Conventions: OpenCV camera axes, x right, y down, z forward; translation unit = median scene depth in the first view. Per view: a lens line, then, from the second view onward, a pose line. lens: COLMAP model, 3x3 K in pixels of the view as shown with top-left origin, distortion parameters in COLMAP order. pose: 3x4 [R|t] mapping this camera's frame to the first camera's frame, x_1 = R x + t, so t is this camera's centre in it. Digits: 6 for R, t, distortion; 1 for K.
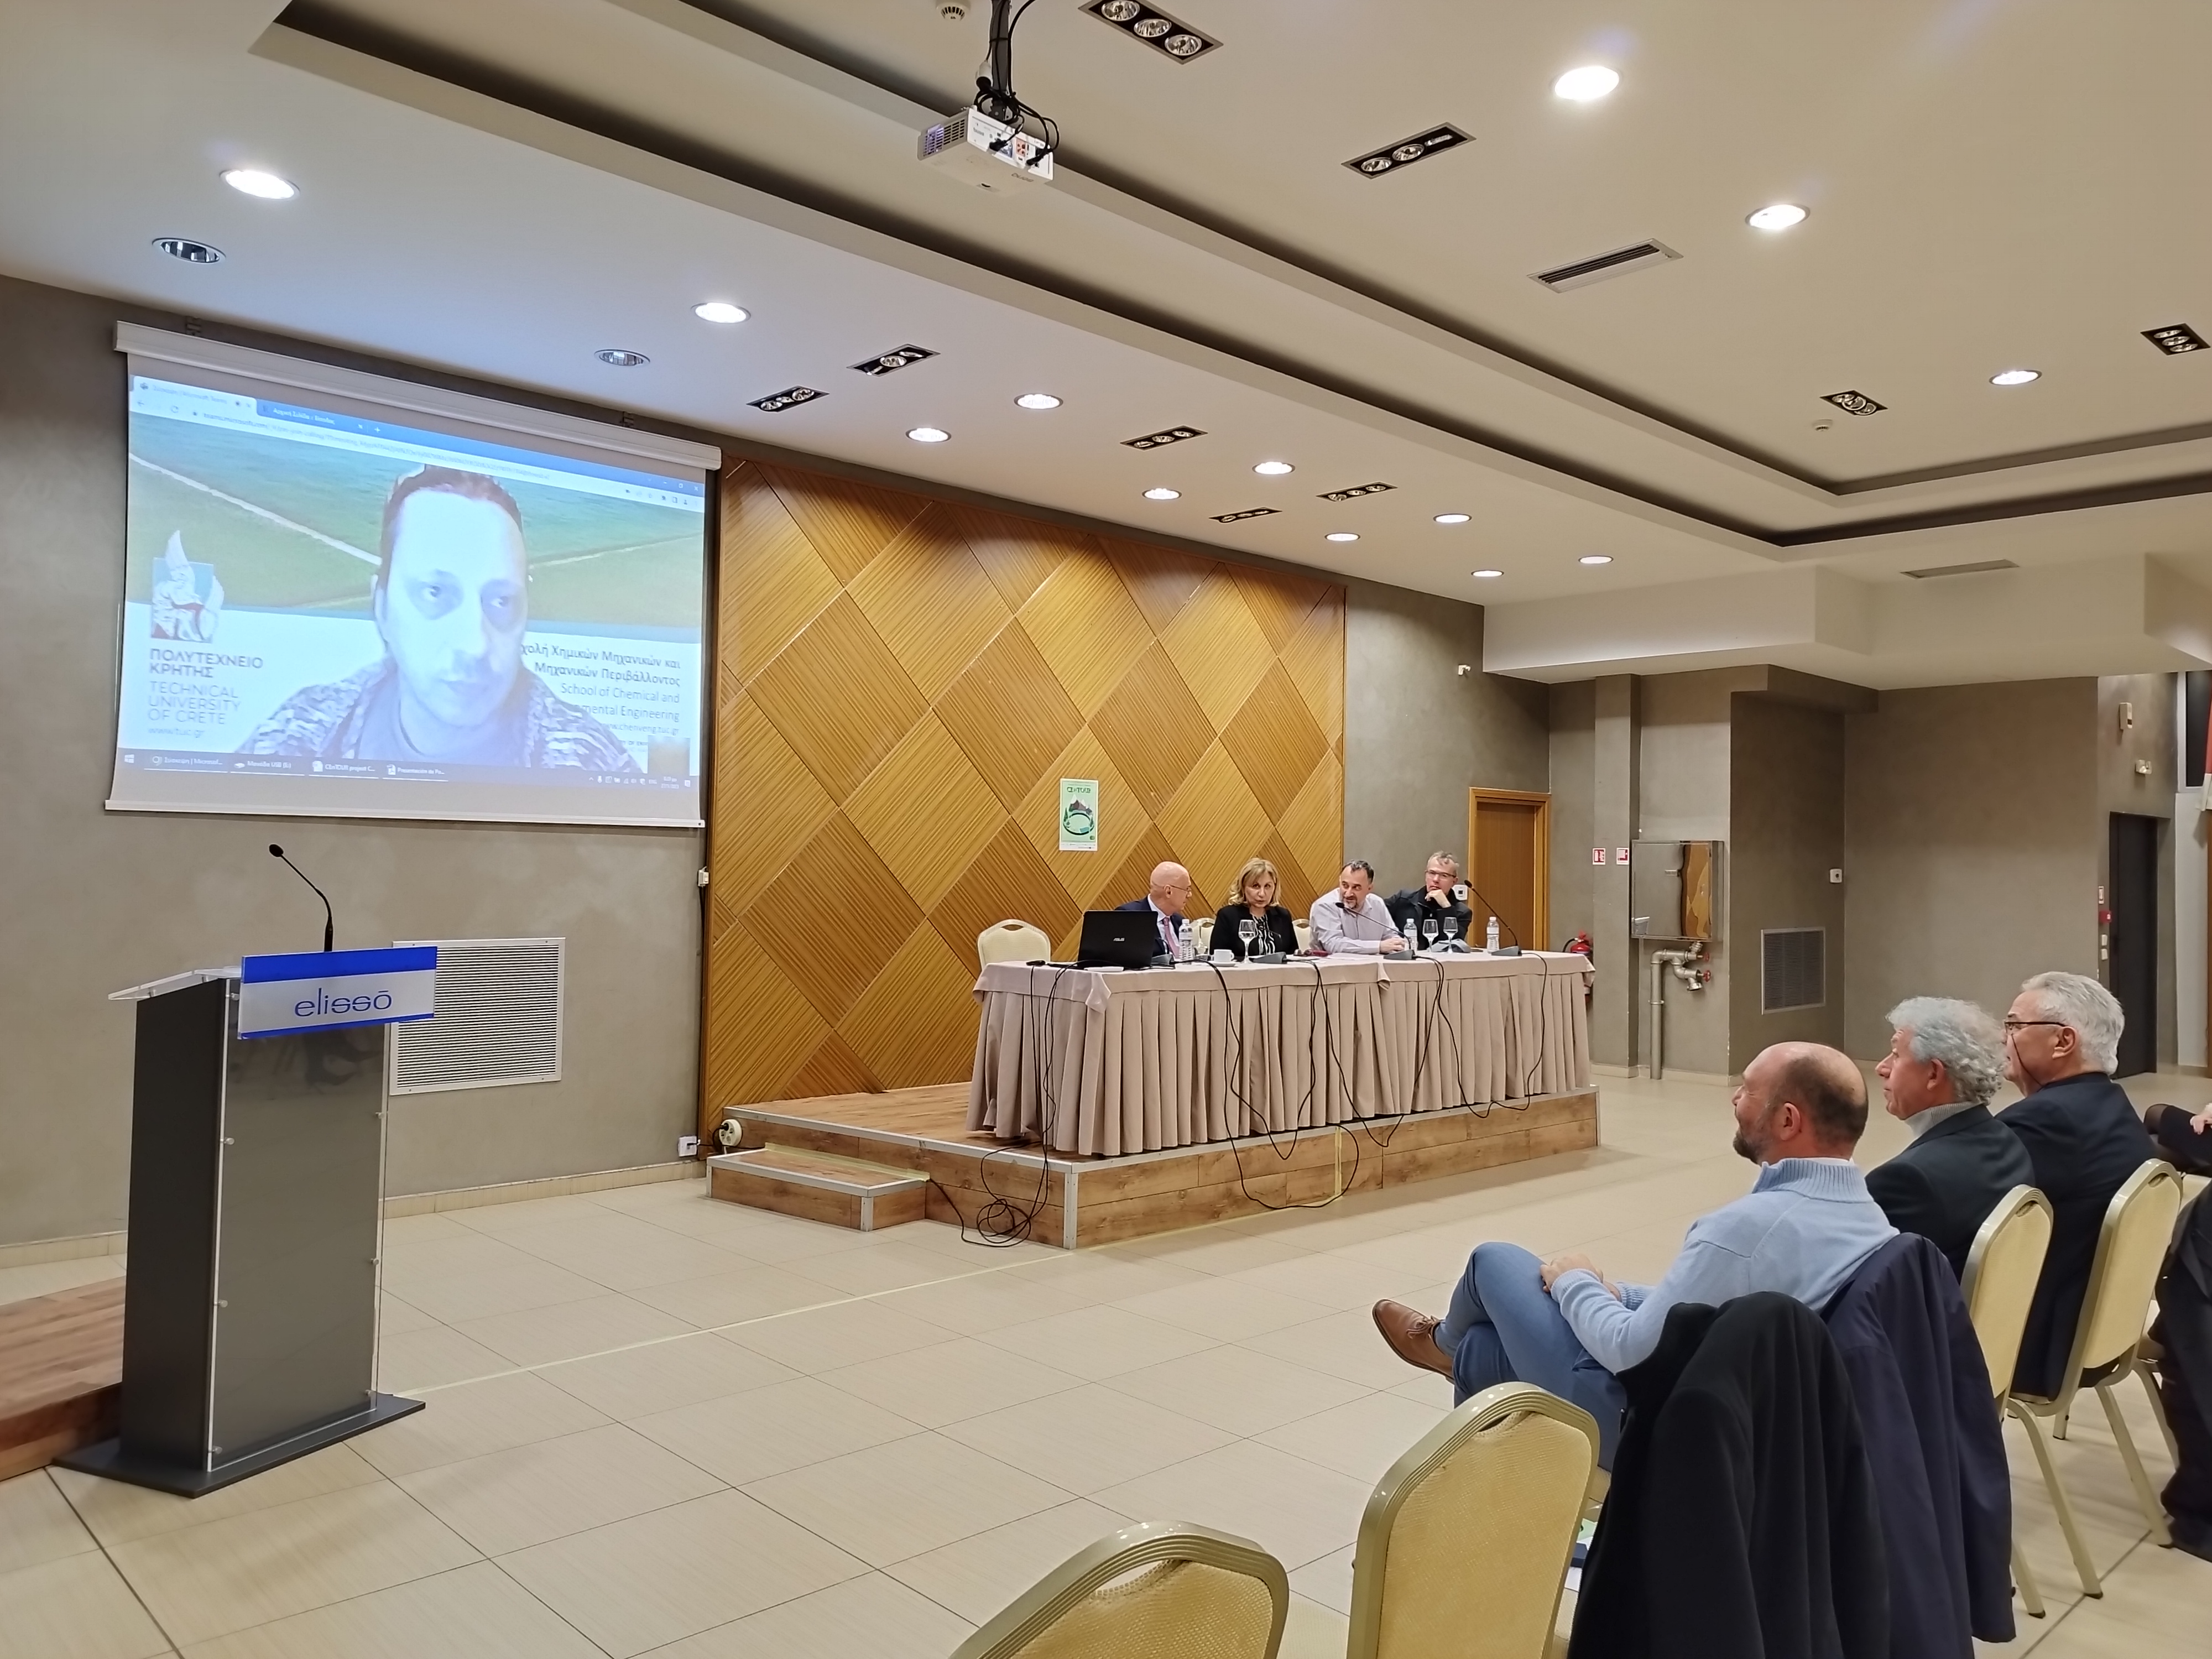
lens RADIAL K [[1551.7, 0, 1106.0], [0, 1551.7, 829.5], [0, 0, 1]] dist [0.038616, -0.001447]
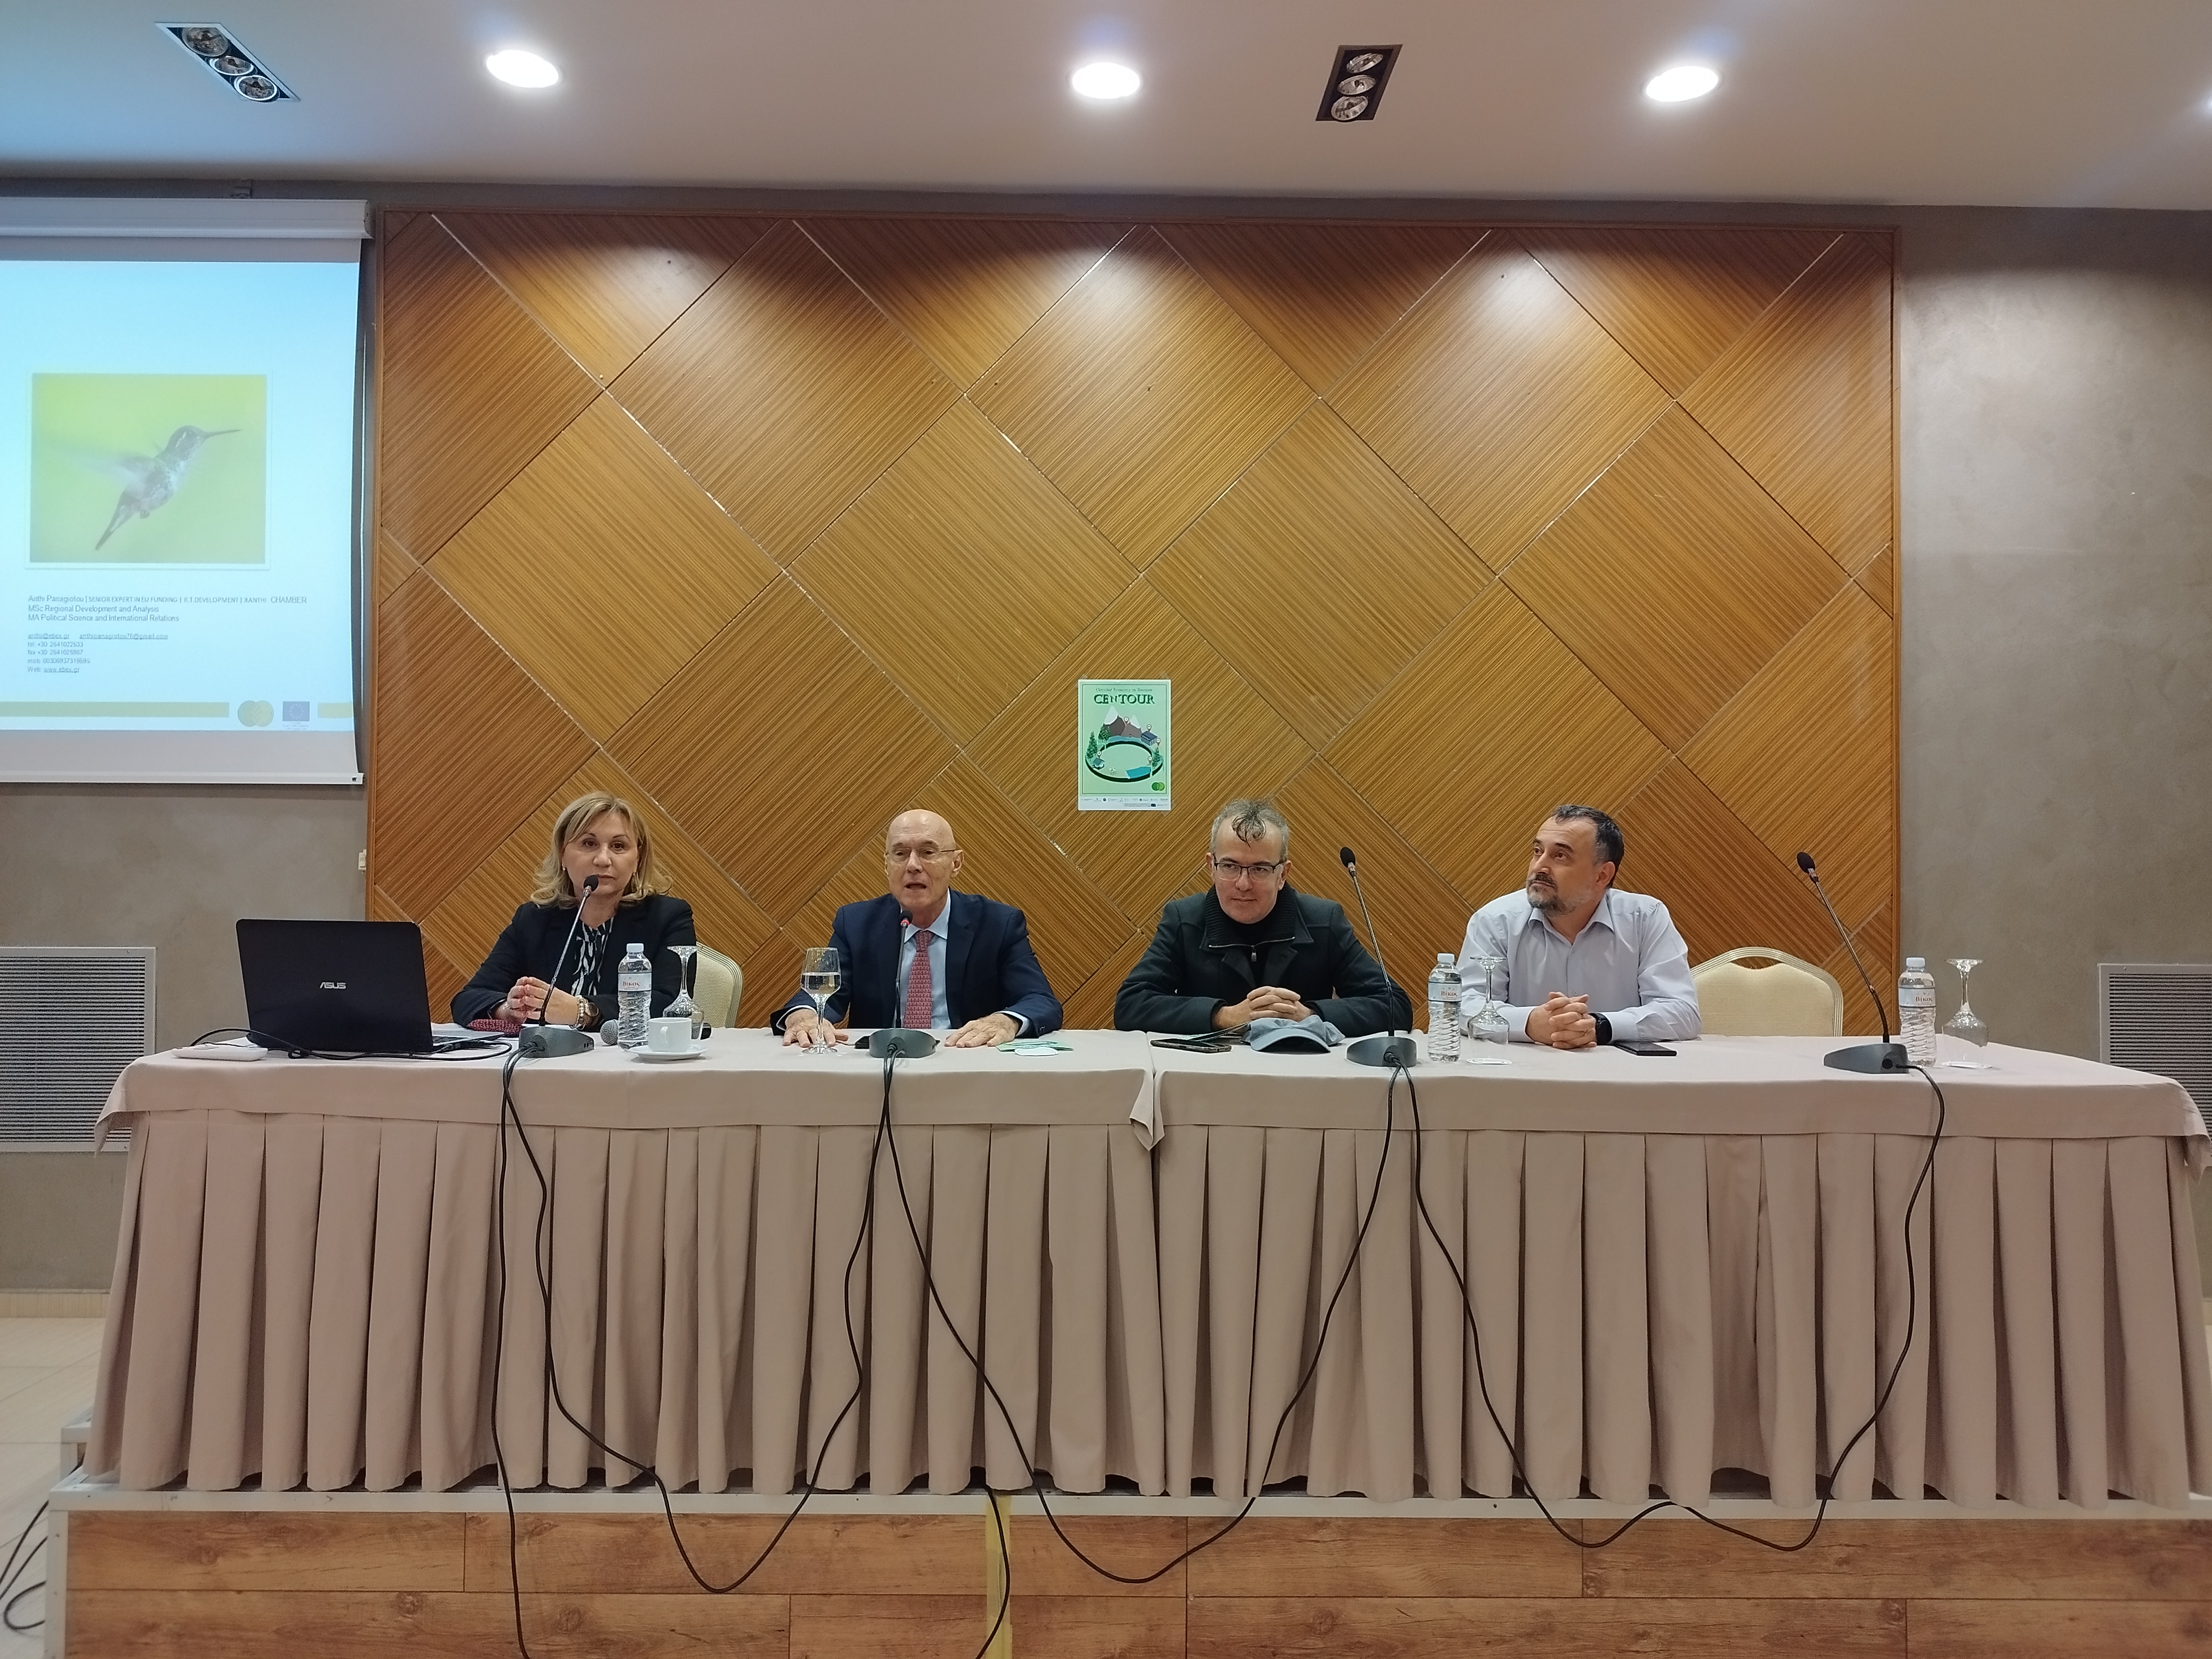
lens RADIAL K [[1587.2, 0, 1106.0], [0, 1587.2, 829.5], [0, 0, 1]] dist [0.041642, -0.045857]
pose [[0.744129, -0.022615, -0.667653, 0.389648], [0.021794, 0.999717, -0.009572, 0.028495], [0.667680, -0.007428, 0.744411, 0.654106]]
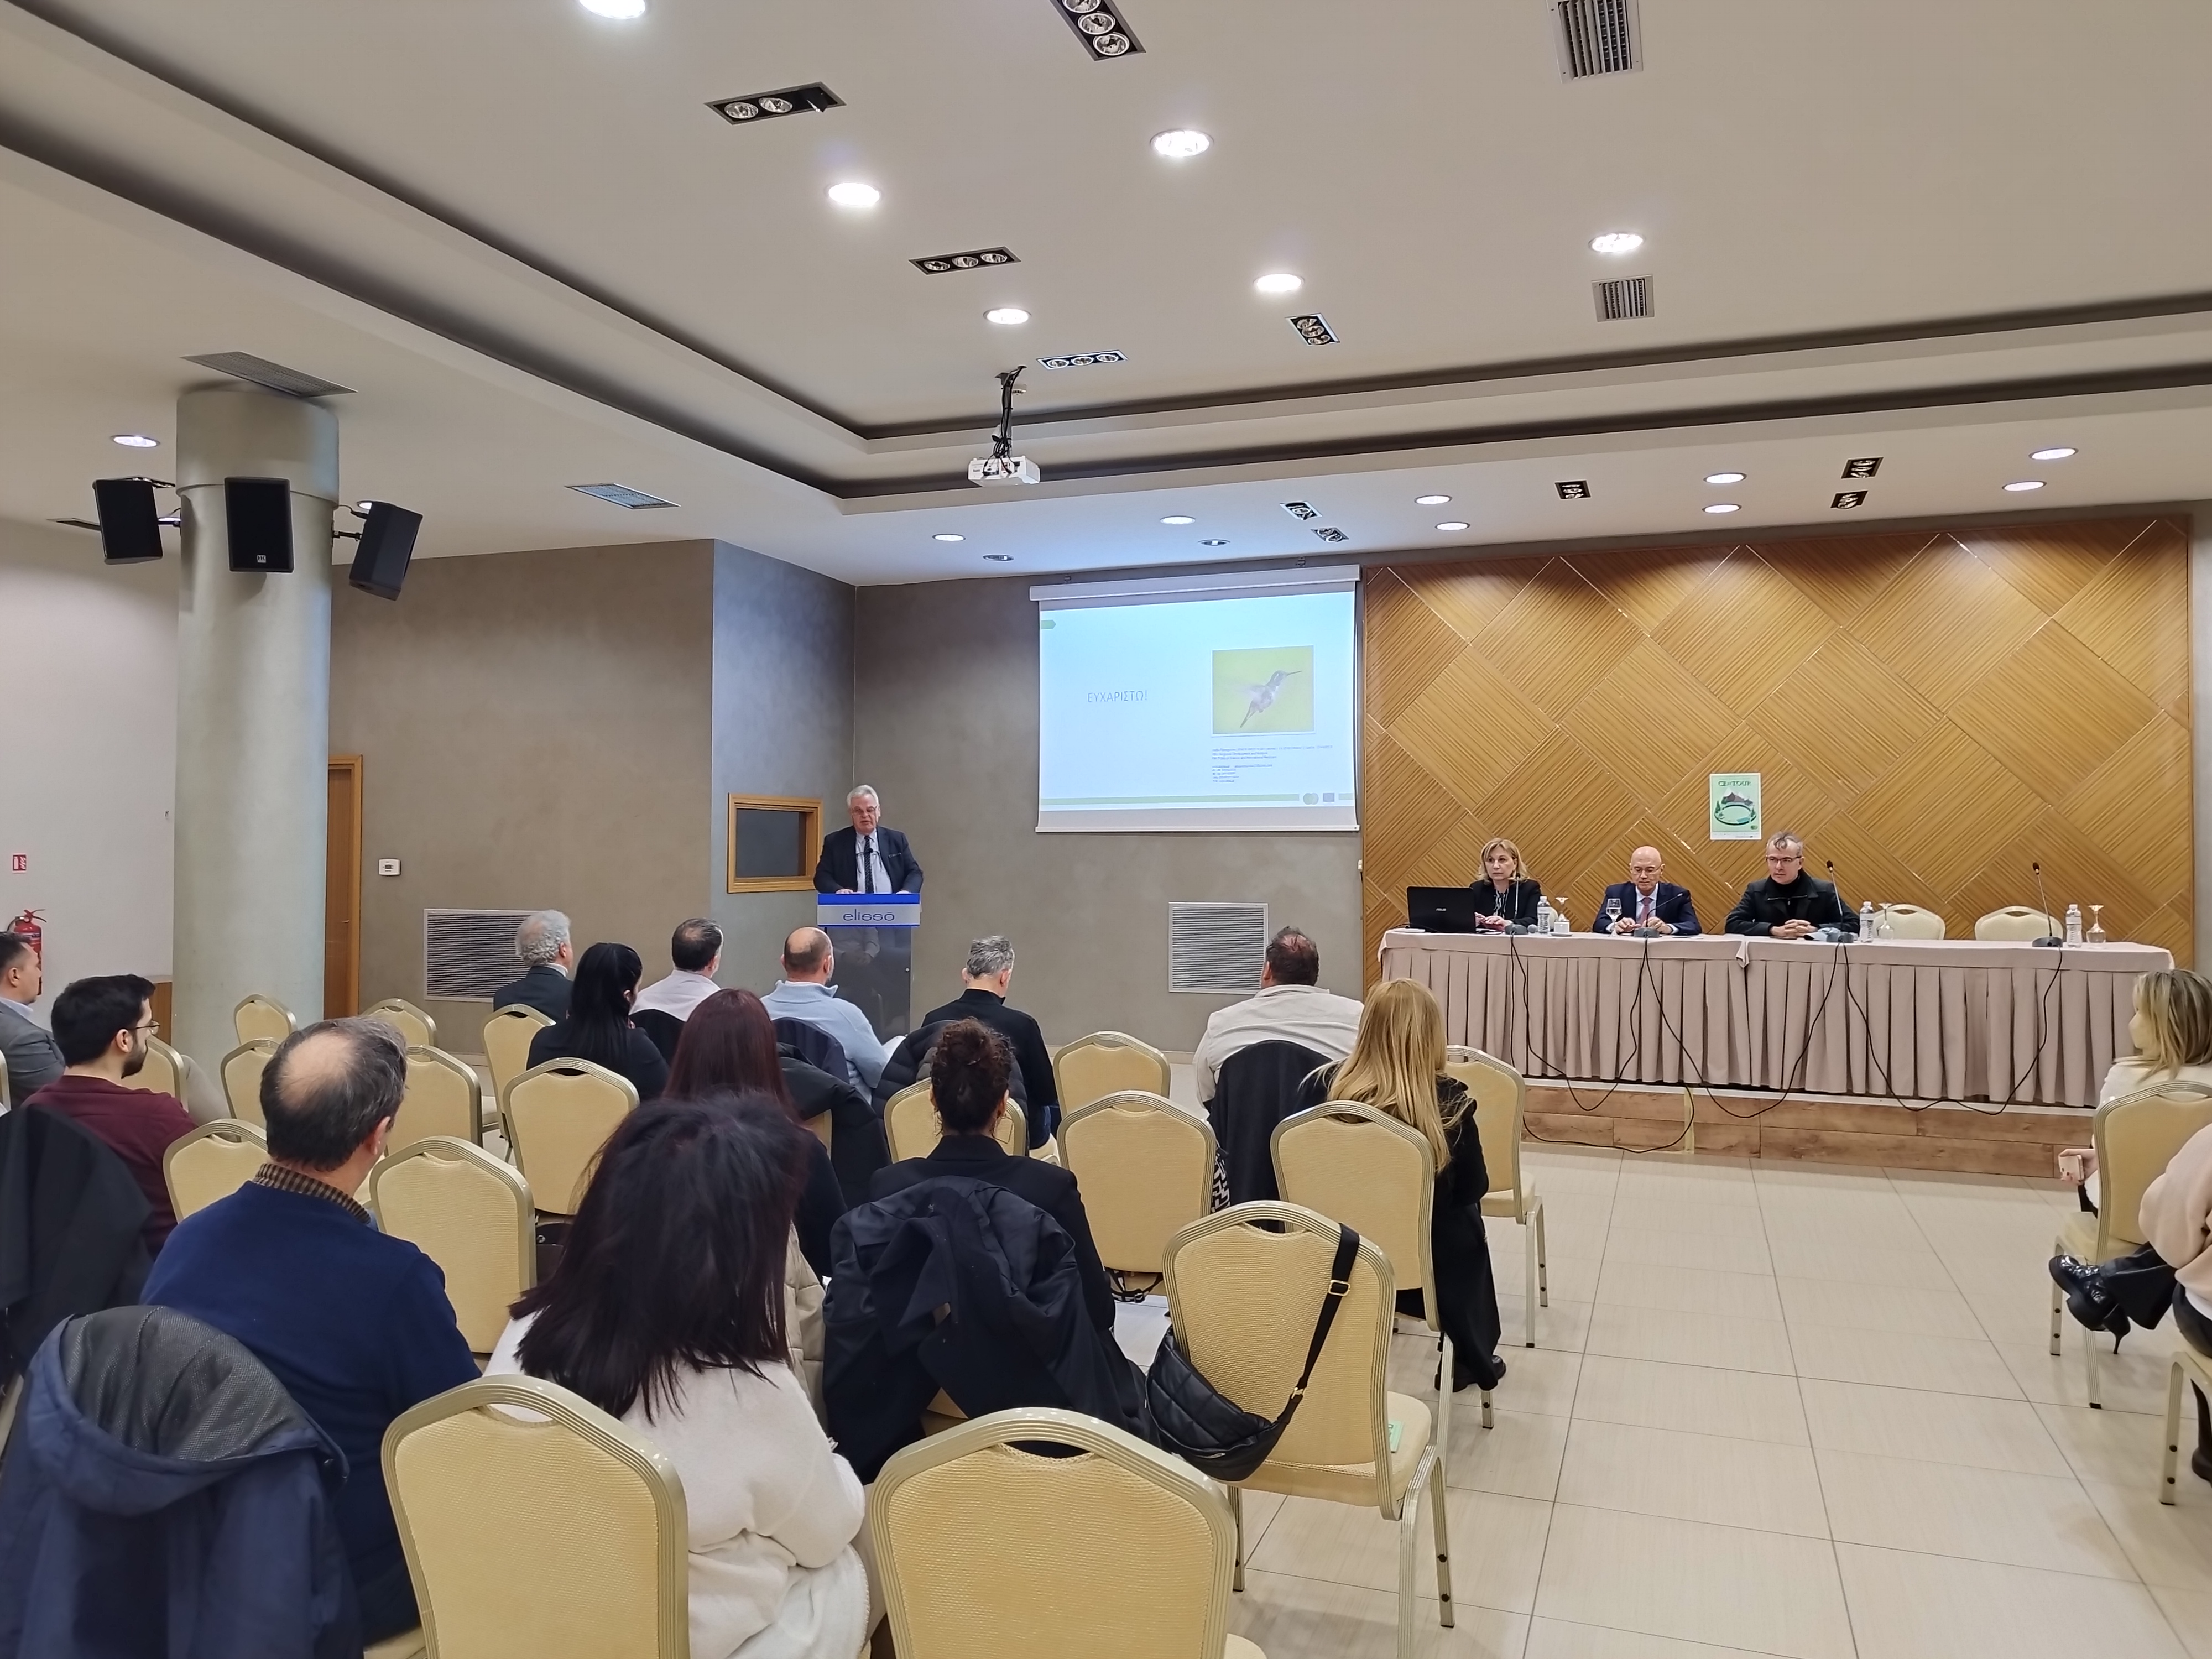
lens RADIAL K [[1629.8, 0, 1076.2], [0, 1629.8, 823.5], [0, 0, 1]] dist [0.000819, -0.000561]
pose [[0.443512, -0.029884, -0.895770, 0.891461], [0.028104, 0.999416, -0.019427, 0.012935], [0.895828, -0.016559, 0.444093, 0.096098]]
